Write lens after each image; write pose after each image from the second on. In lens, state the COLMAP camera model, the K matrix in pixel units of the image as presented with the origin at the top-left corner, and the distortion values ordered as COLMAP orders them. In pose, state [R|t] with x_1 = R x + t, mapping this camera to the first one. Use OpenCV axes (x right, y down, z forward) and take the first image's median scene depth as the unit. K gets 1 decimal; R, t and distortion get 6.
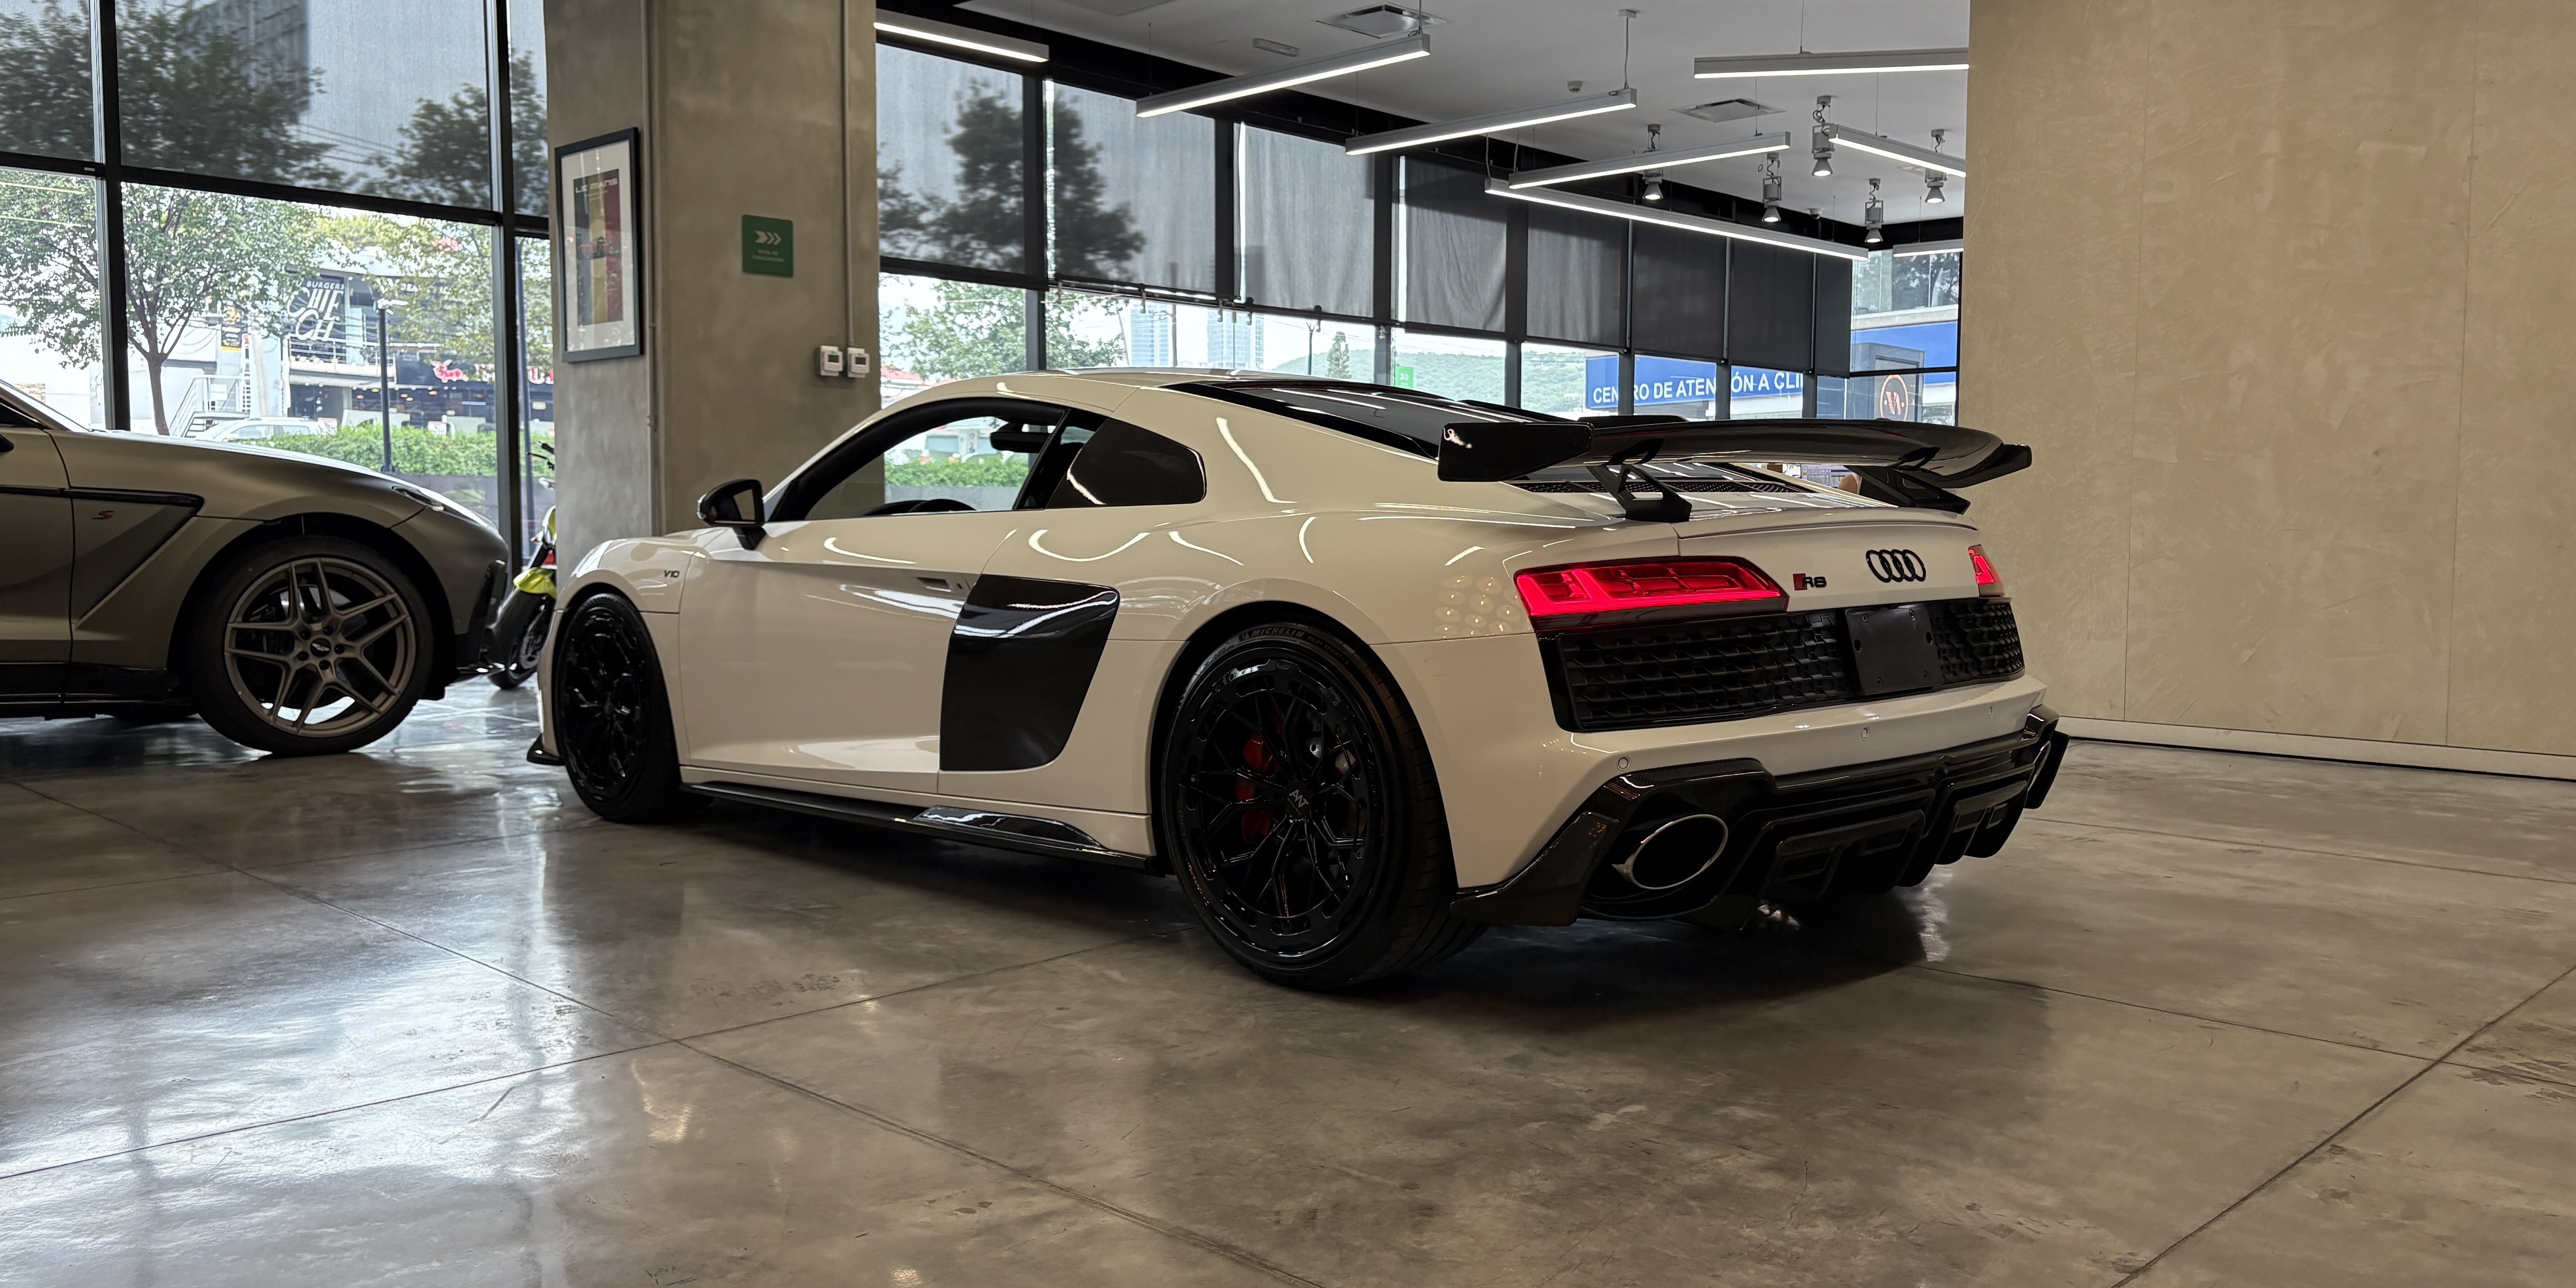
lens RADIAL K [[1952.5, 0, 1283.2], [0, 1952.5, 632.2], [0, 0, 1]] dist [0.025447, -0.018439]
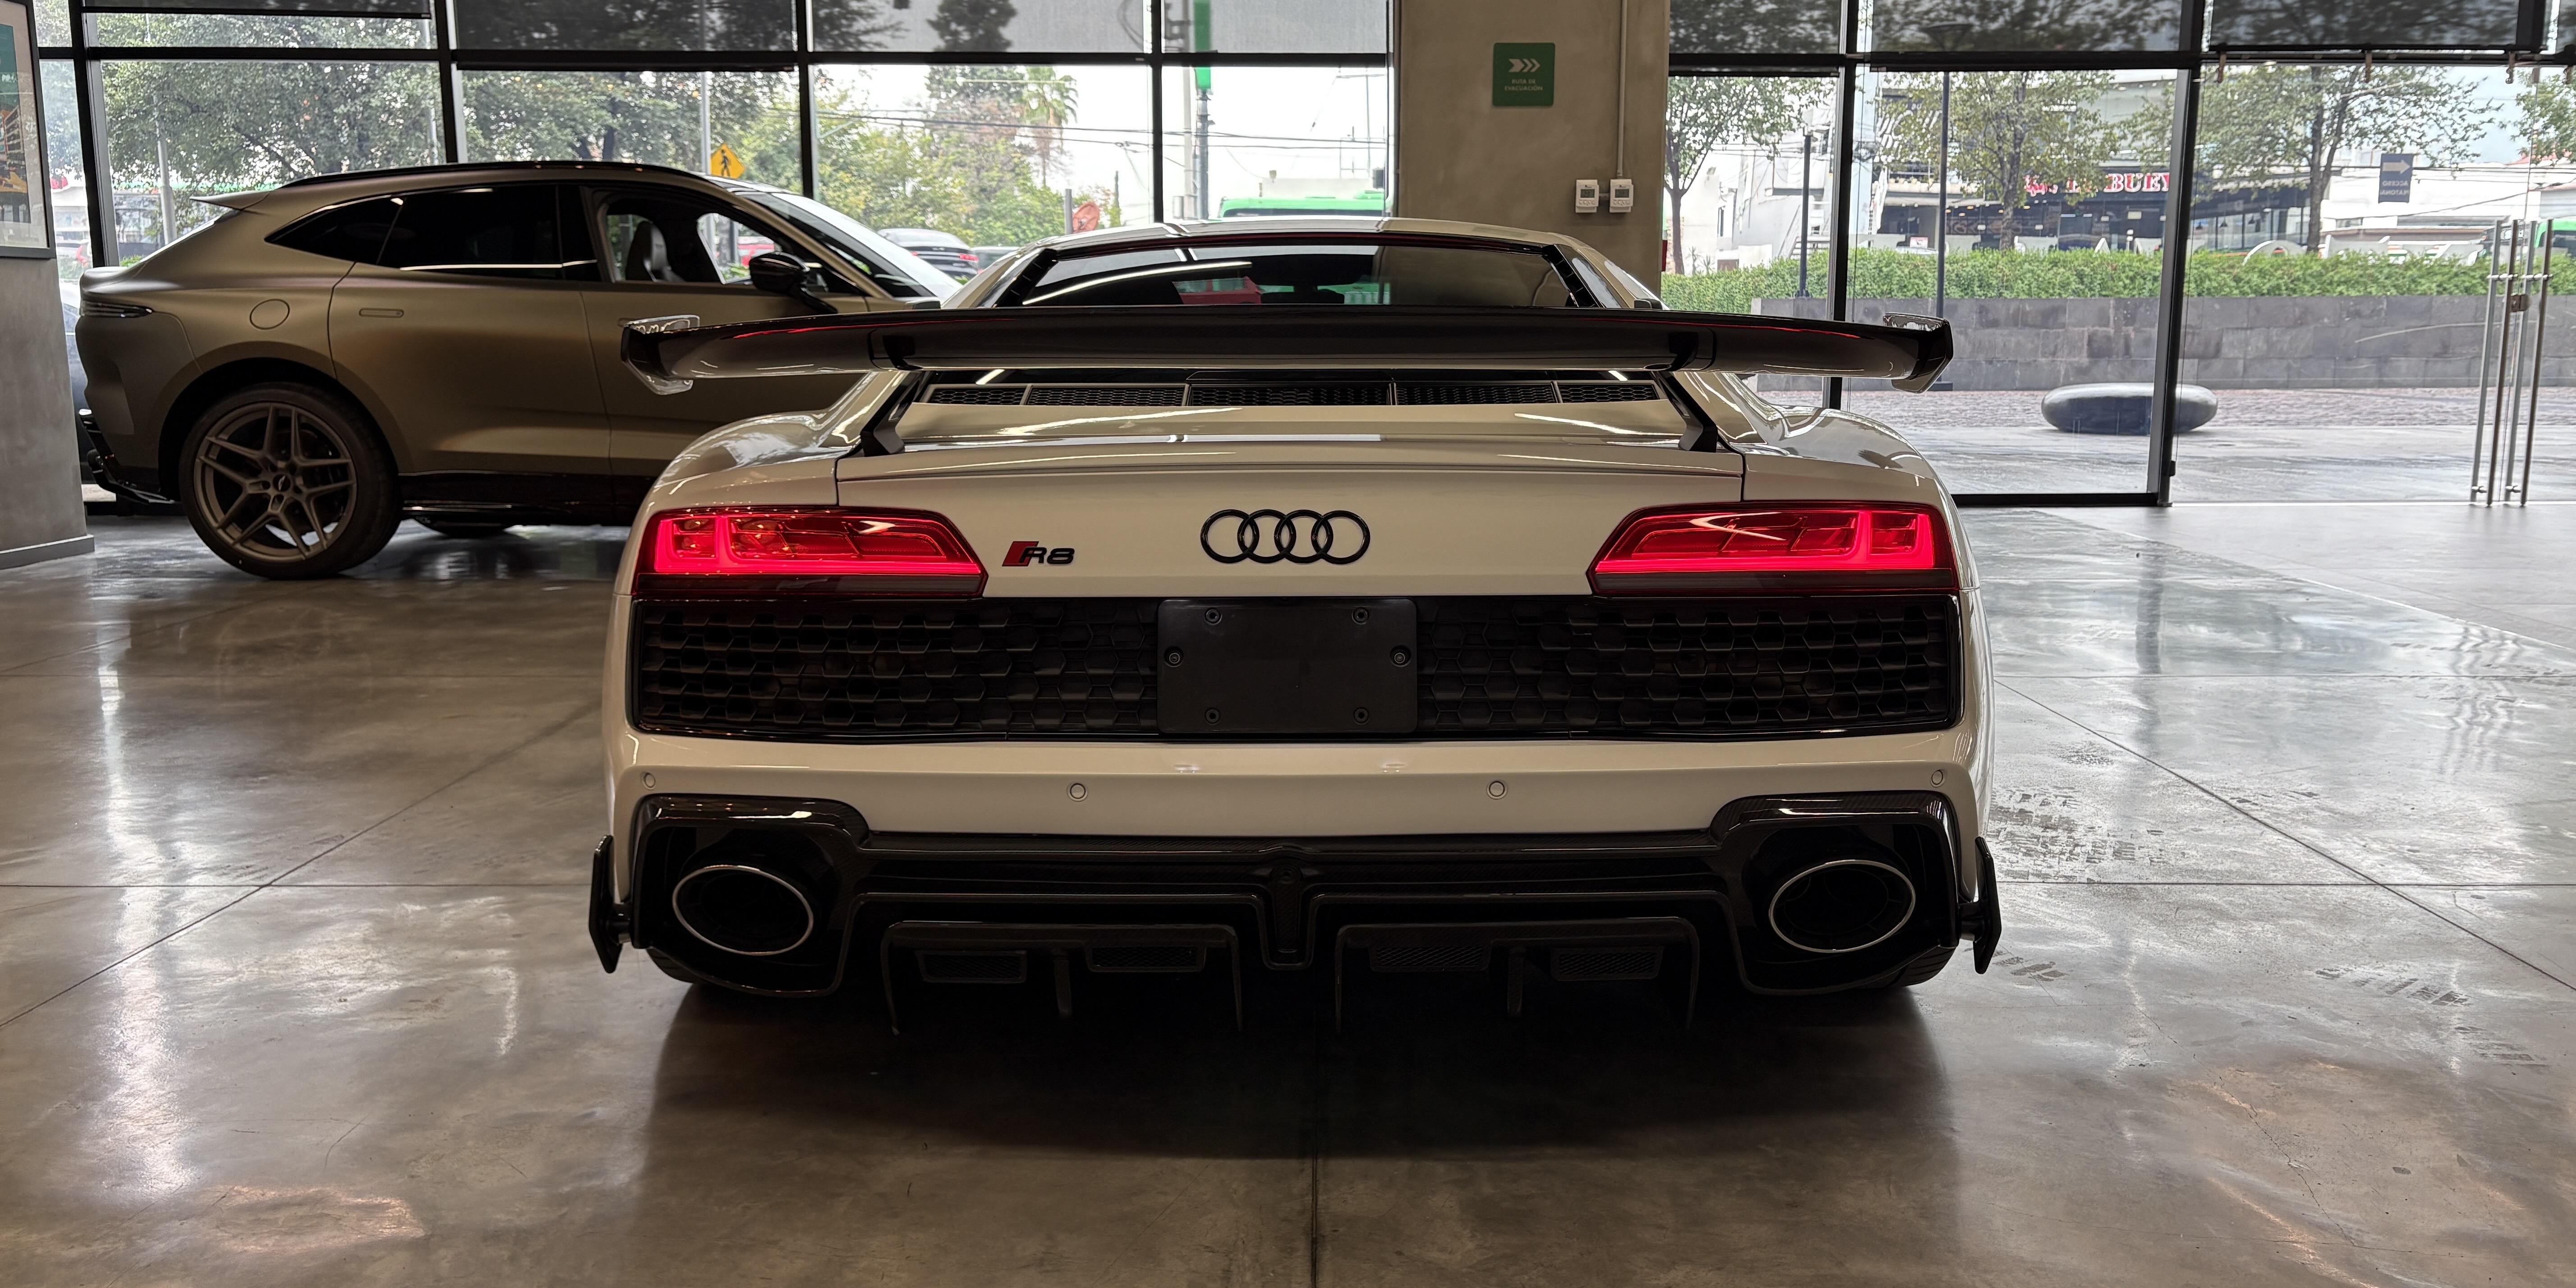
lens RADIAL K [[1952.5, 0, 1284.3], [0, 1952.5, 653.8], [0, 0, 1]] dist [0.025447, -0.018439]
pose [[0.692774, 0.114184, -0.712058, 0.454910], [-0.038401, 0.991825, 0.121686, -0.043304], [0.720132, -0.056958, 0.691495, 0.339953]]
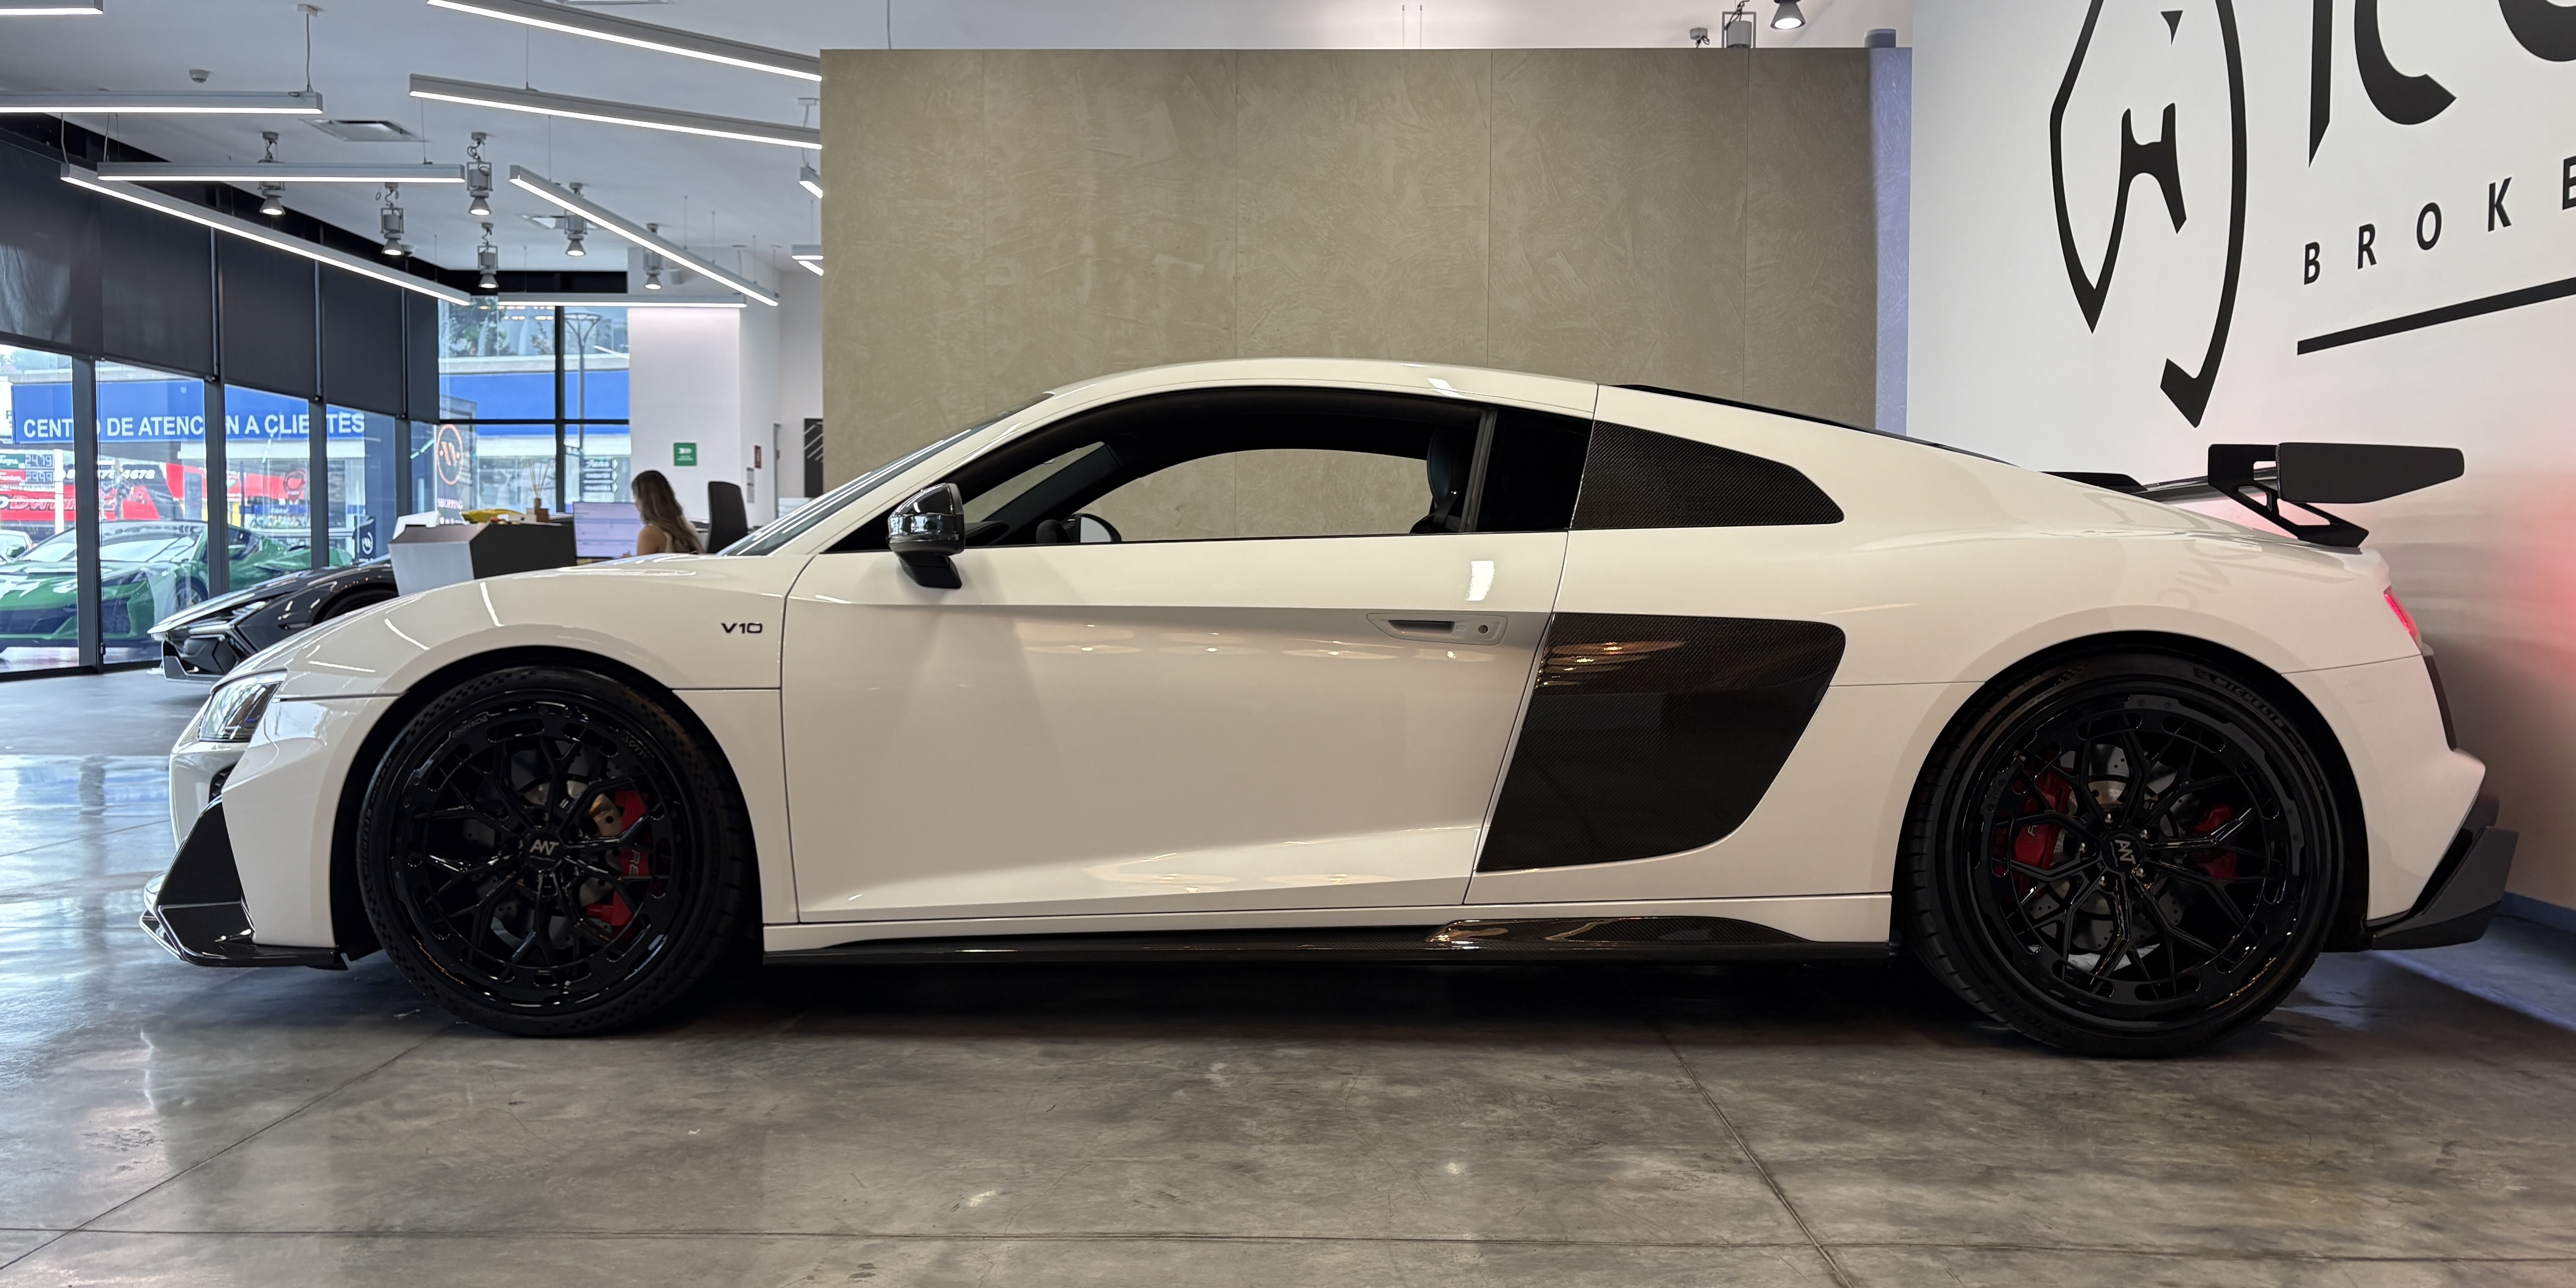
lens RADIAL K [[1952.5, 0, 1267.8], [0, 1952.5, 649.2], [0, 0, 1]] dist [0.025447, -0.018439]
pose [[0.724502, -0.025512, 0.688800, -0.240042], [0.040576, 0.999160, -0.005673, 0.006305], [-0.688077, 0.032059, 0.724929, 0.074442]]
